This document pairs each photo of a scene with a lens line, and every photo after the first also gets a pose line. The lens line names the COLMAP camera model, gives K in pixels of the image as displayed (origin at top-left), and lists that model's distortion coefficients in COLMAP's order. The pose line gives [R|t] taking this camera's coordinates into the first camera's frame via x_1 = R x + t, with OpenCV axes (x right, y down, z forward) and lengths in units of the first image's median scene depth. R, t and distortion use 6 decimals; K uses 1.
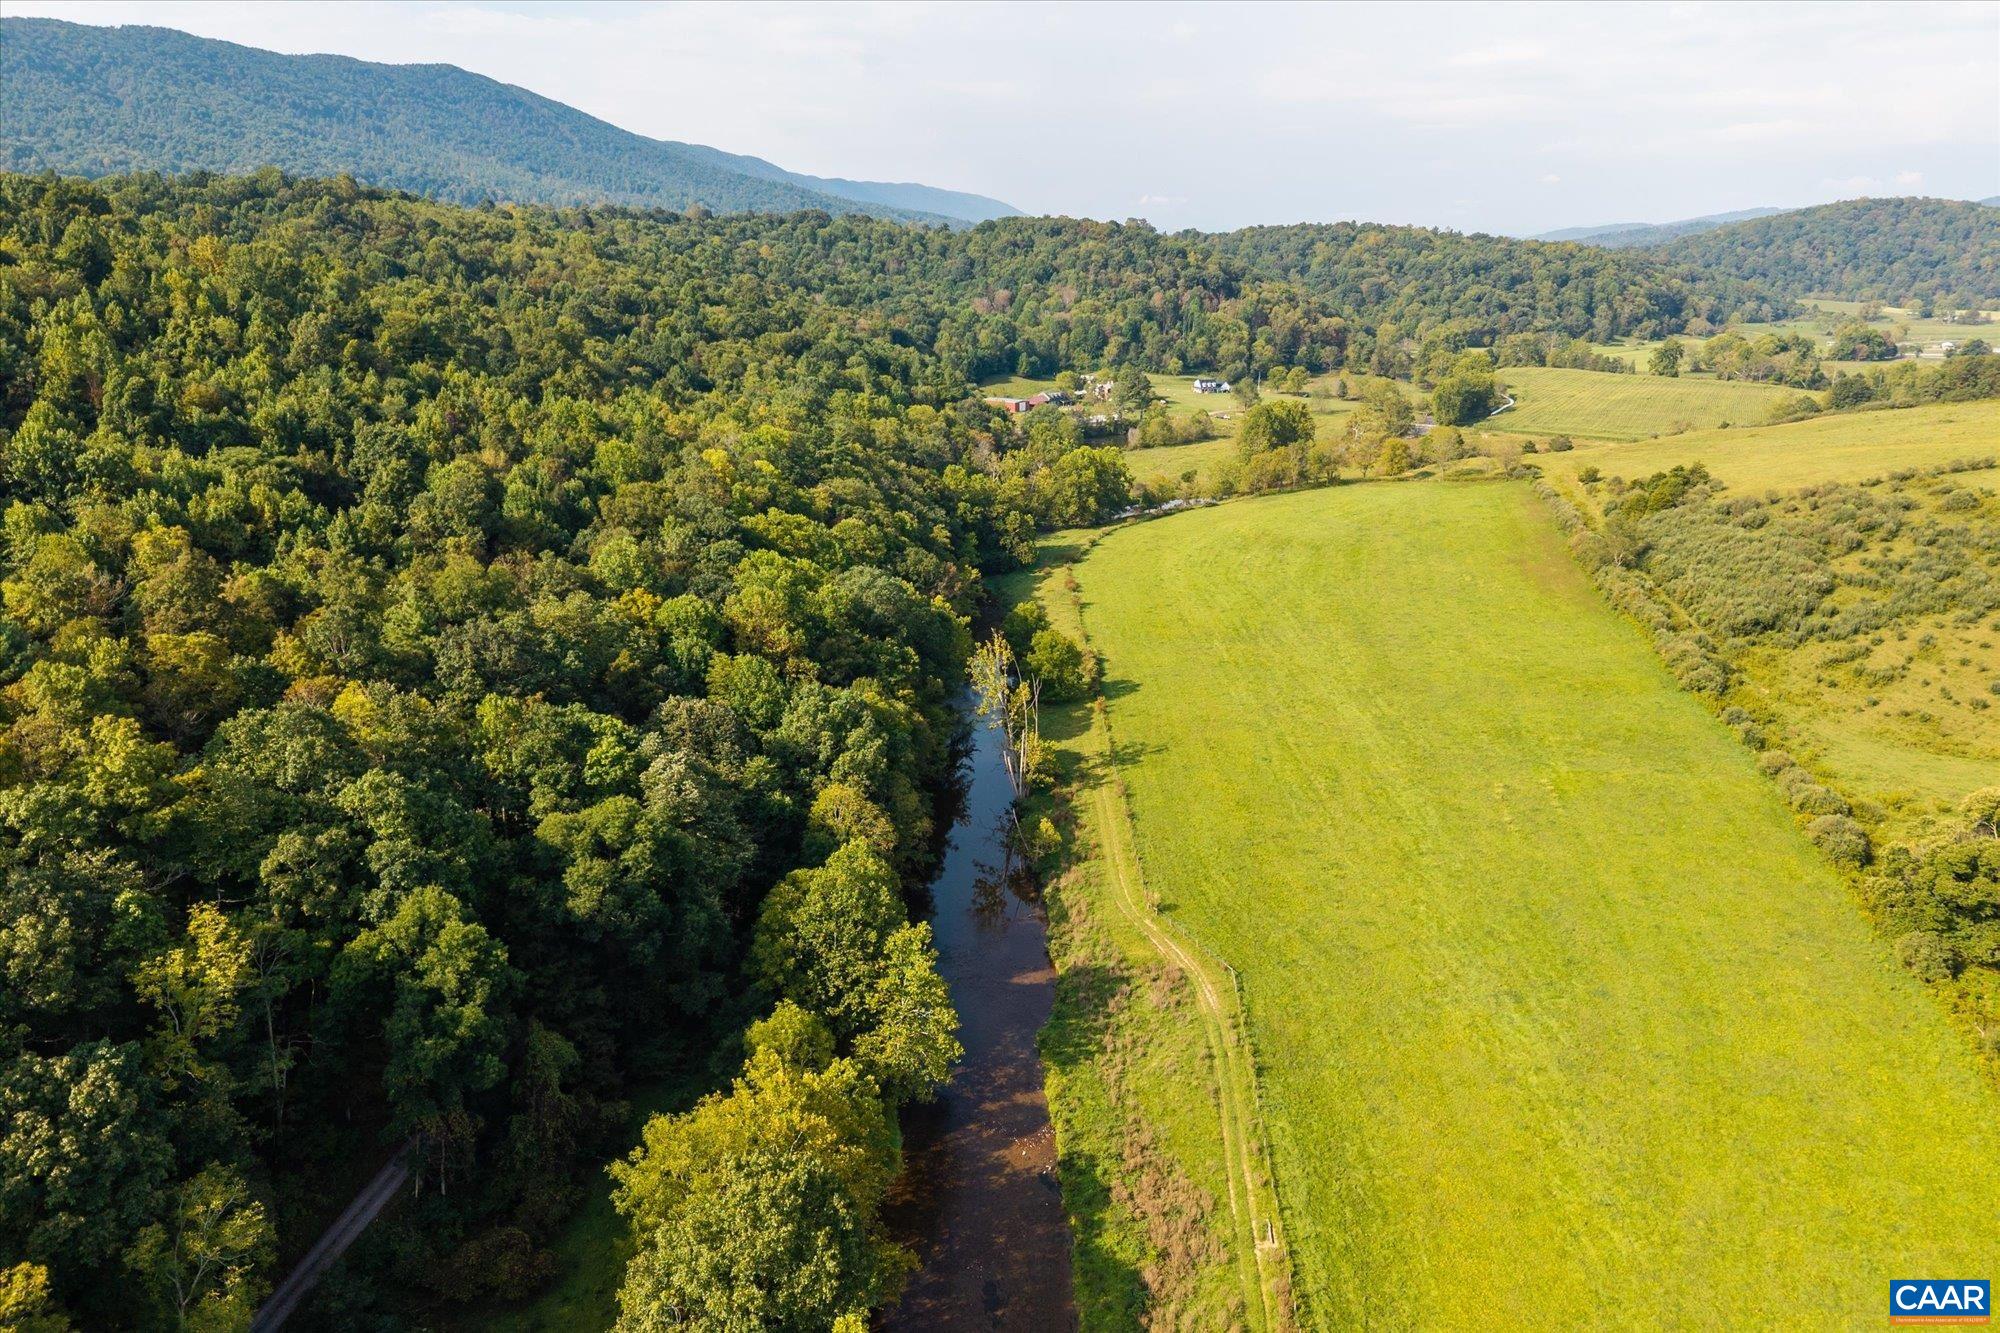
lens RADIAL K [[1342.7, 0, 996.8], [0, 1342.7, 680.2], [0, 0, 1]] dist [0.025062, -0.019032]
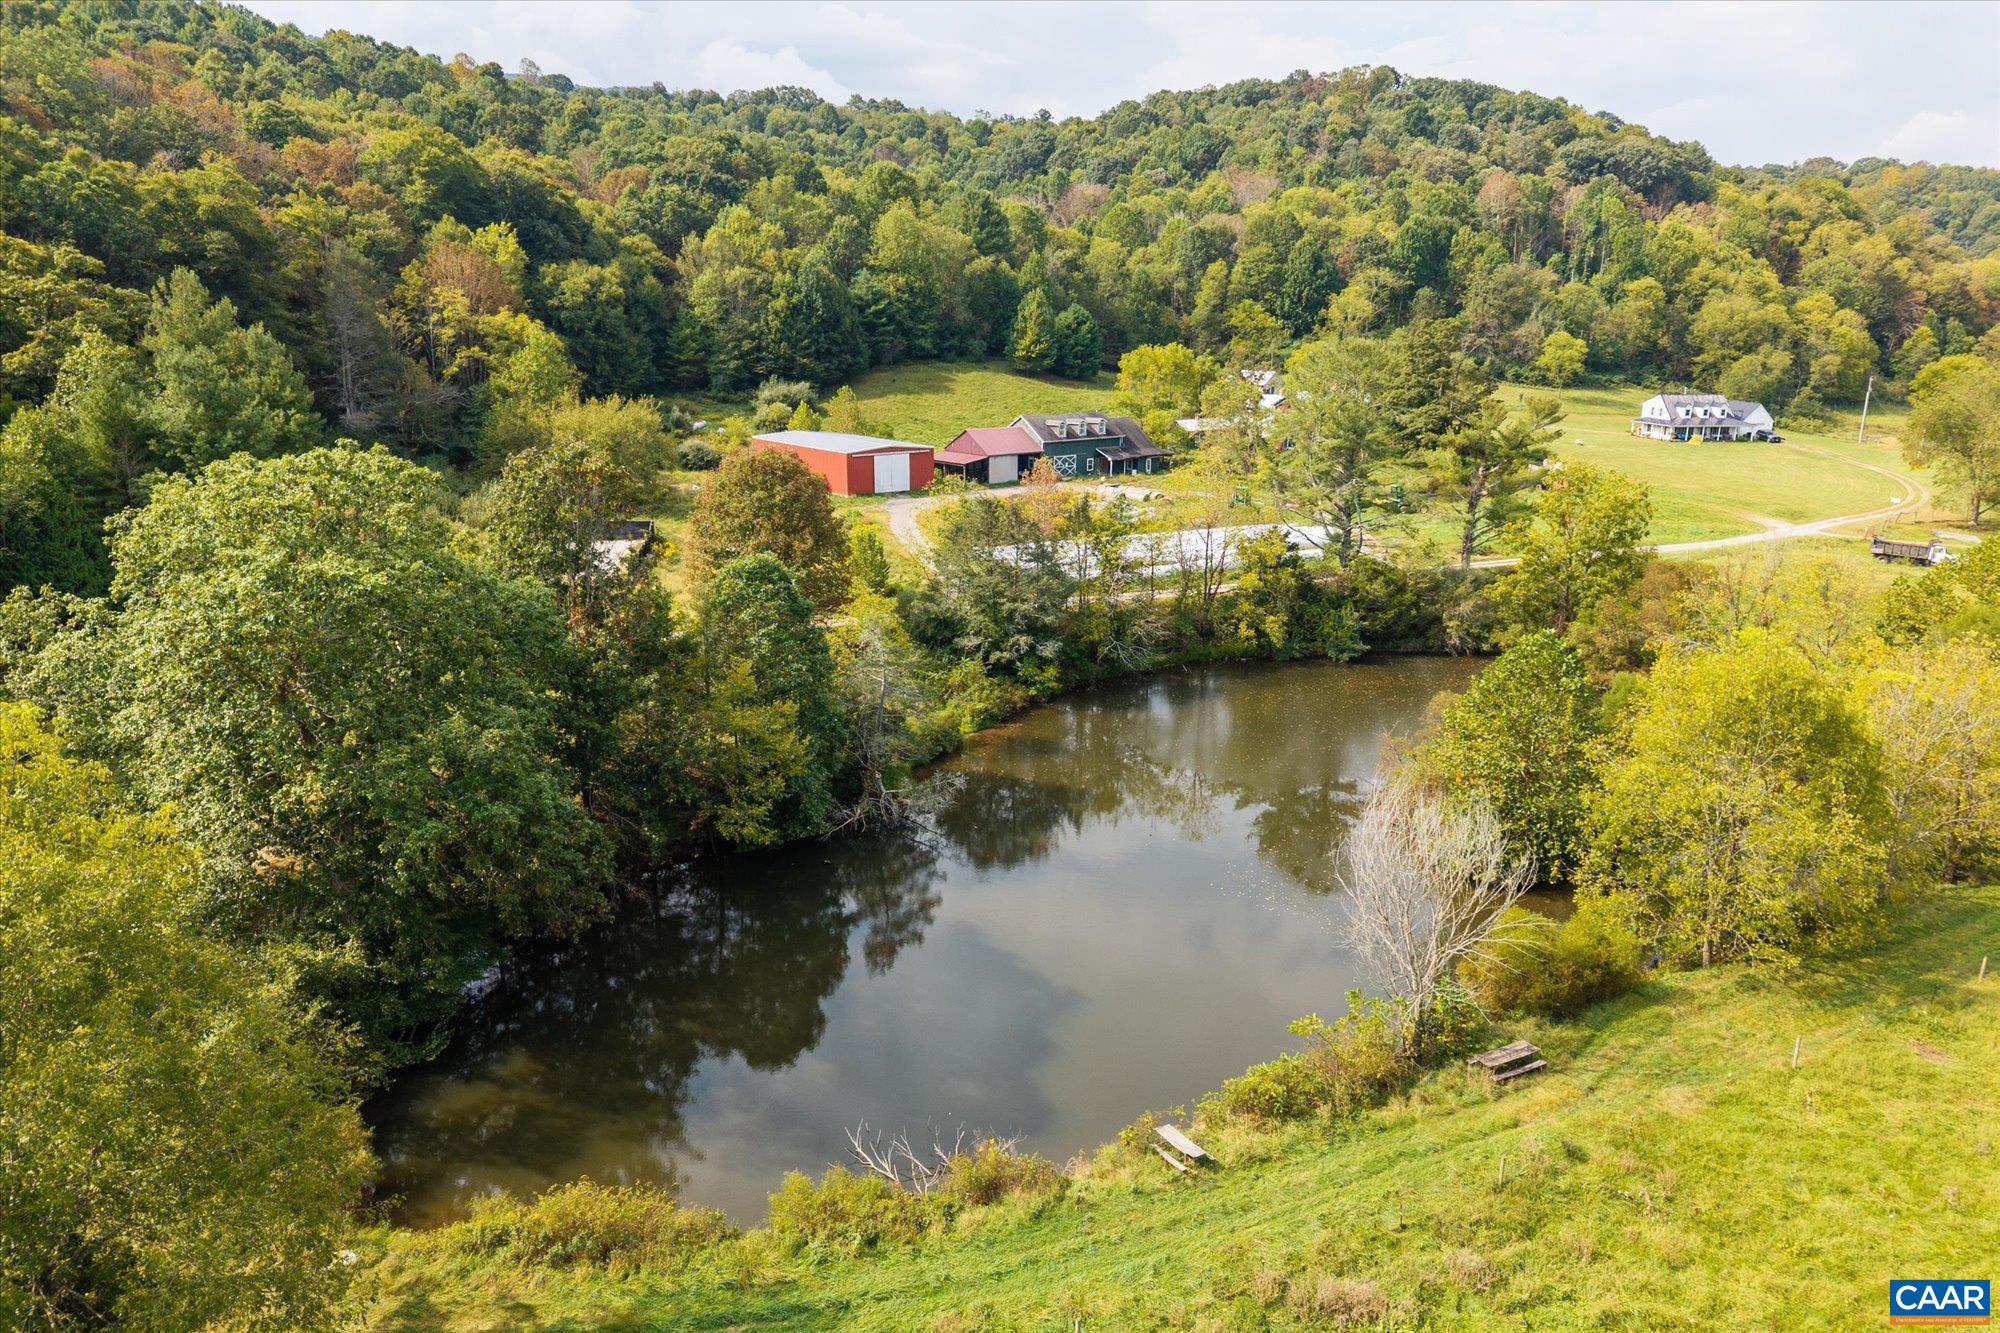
lens RADIAL K [[1342.7, 0, 996.8], [0, 1342.7, 680.2], [0, 0, 1]] dist [0.025062, -0.019032]
pose [[0.981190, 0.051241, -0.186120, 0.065293], [-0.059481, 0.997469, -0.038956, -0.137632], [0.183653, 0.049294, 0.981754, 0.666308]]
